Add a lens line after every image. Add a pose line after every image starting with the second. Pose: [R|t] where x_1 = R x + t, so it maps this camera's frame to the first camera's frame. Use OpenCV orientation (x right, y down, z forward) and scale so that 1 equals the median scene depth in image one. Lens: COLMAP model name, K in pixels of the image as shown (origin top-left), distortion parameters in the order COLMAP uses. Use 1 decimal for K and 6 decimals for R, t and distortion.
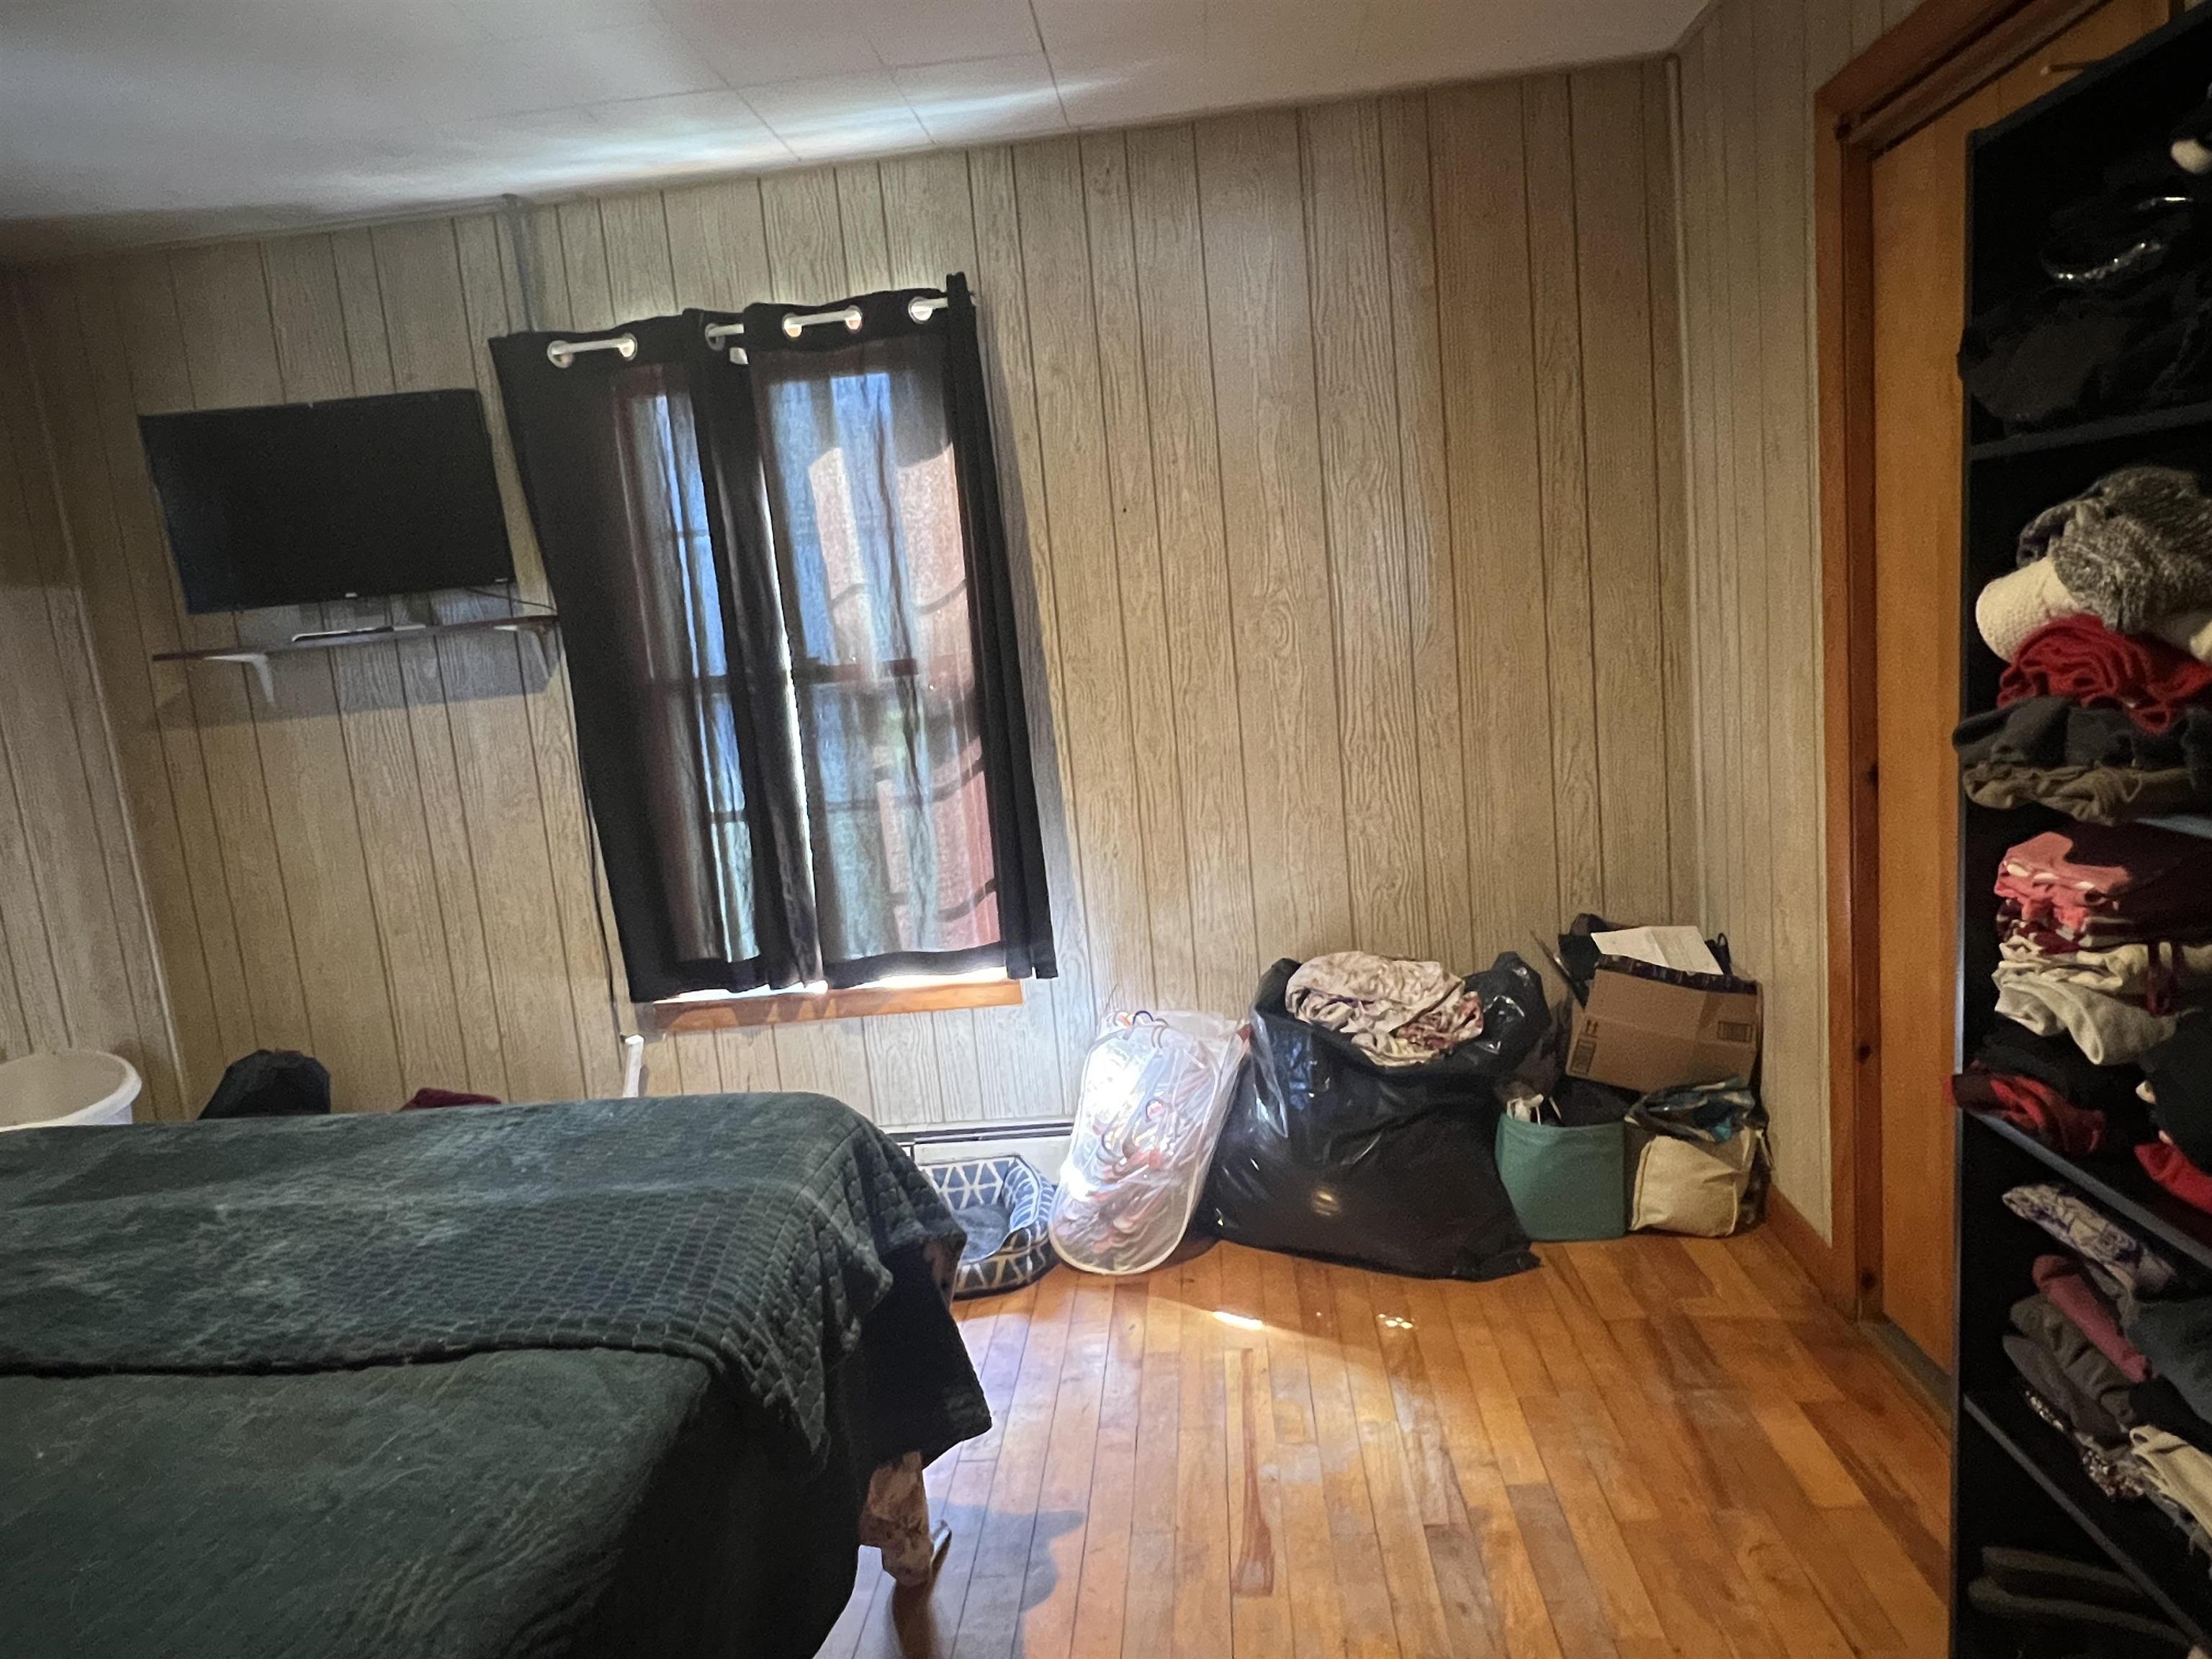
lens RADIAL K [[1378.8, 0, 1096.6], [0, 1378.8, 817.0], [0, 0, 1]] dist [0.002573, -0.004512]
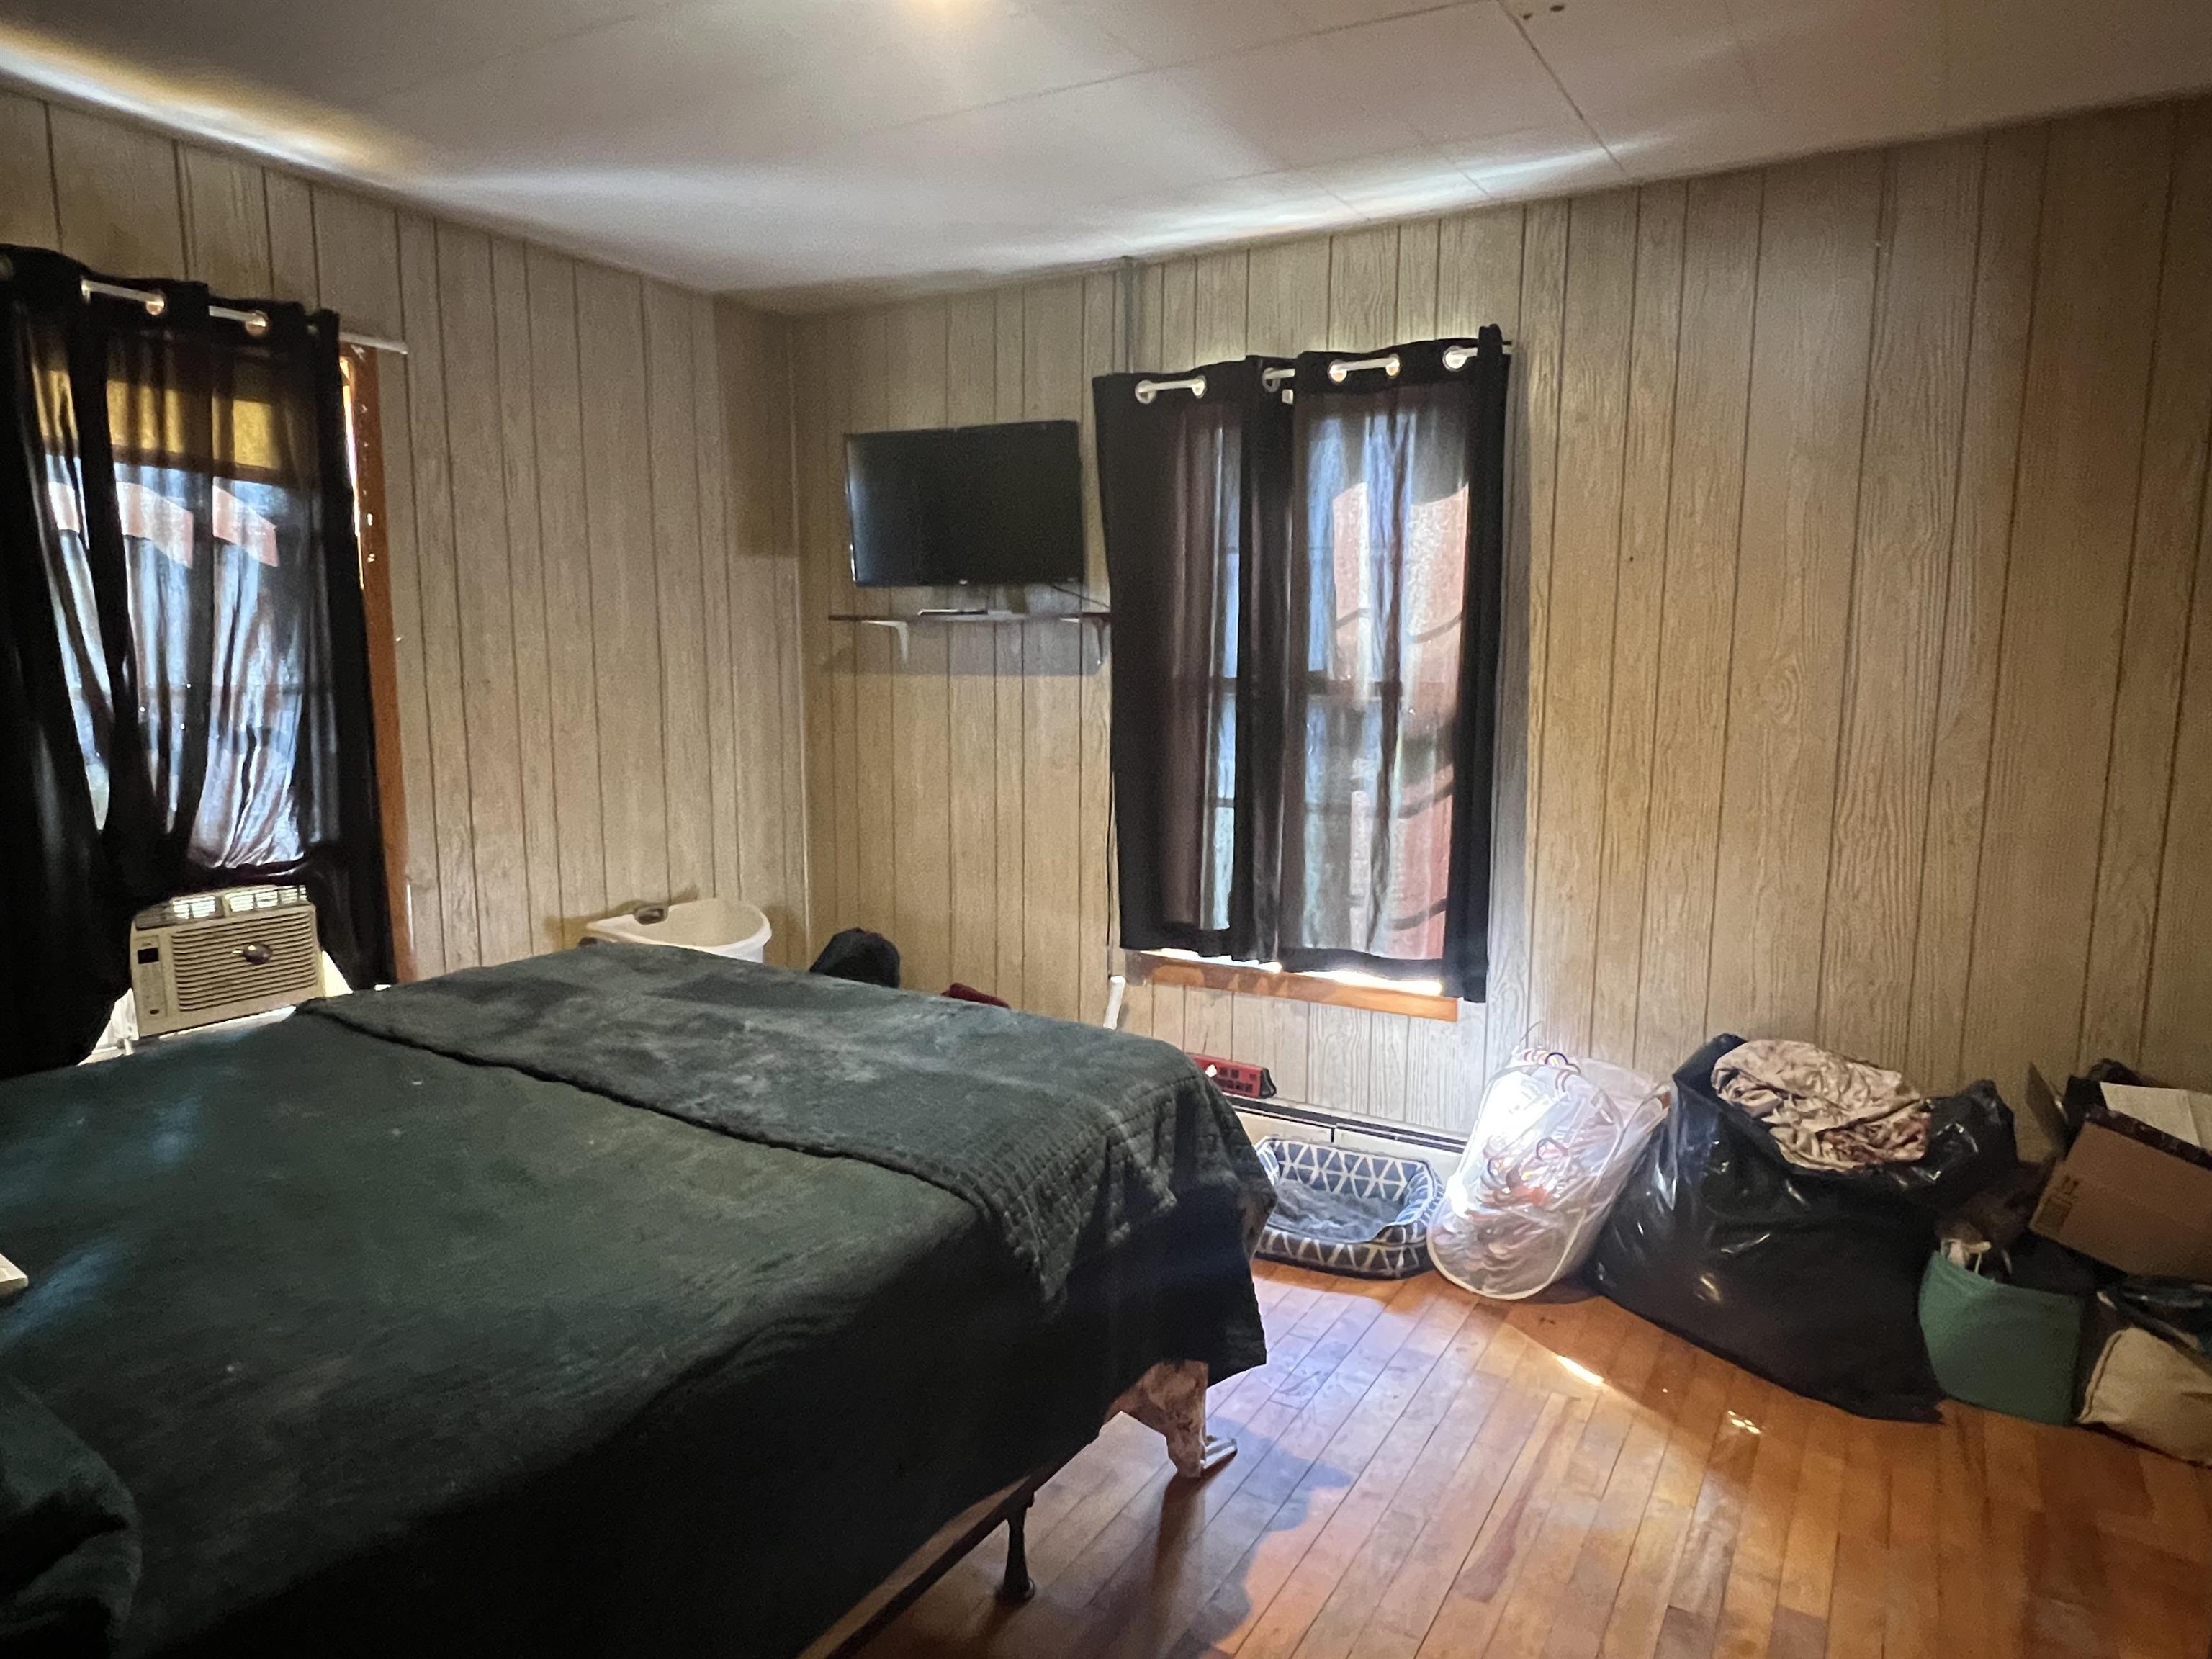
lens RADIAL K [[1378.8, 0, 1096.6], [0, 1378.8, 817.0], [0, 0, 1]] dist [0.002573, -0.004512]
pose [[0.888045, 0.153749, -0.433287, 0.143867], [-0.151352, 0.987660, 0.040261, -0.020105], [0.434130, 0.029826, 0.900356, -0.066870]]
